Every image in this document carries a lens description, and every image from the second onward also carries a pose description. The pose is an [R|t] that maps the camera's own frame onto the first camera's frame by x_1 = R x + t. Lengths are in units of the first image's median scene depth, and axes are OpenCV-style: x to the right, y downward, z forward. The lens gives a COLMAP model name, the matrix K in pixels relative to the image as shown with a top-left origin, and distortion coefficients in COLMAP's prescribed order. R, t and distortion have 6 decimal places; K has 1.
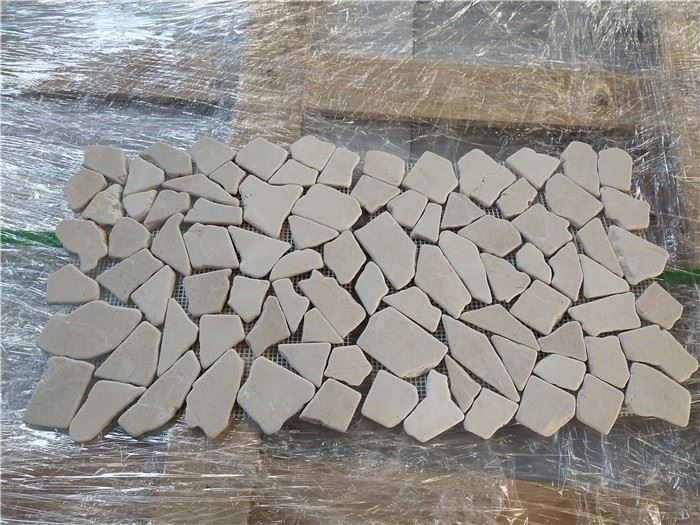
lens RADIAL K [[526.1, 0, 350.0], [0, 526.1, 262.5], [0, 0, 1]] dist [0.091957, -0.168001]
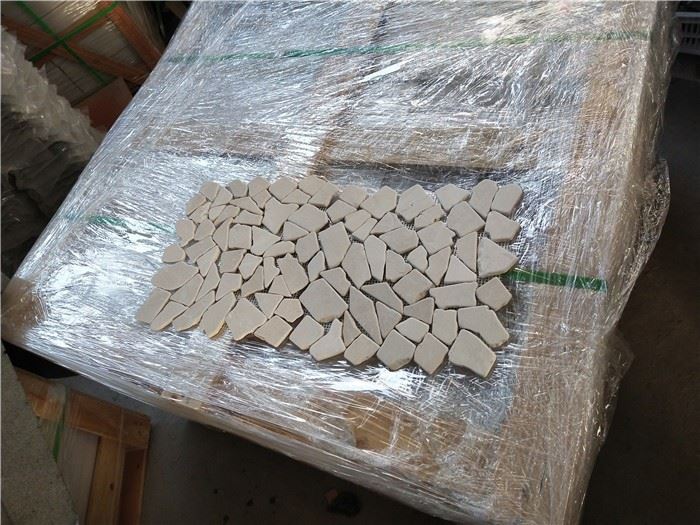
lens RADIAL K [[526.1, 0, 350.0], [0, 526.1, 262.5], [0, 0, 1]] dist [0.091957, -0.168001]
pose [[0.895797, 0.067227, -0.439351, 0.819516], [-0.120292, 0.988274, -0.094045, 0.172188], [0.427877, 0.137095, 0.893379, -0.365643]]
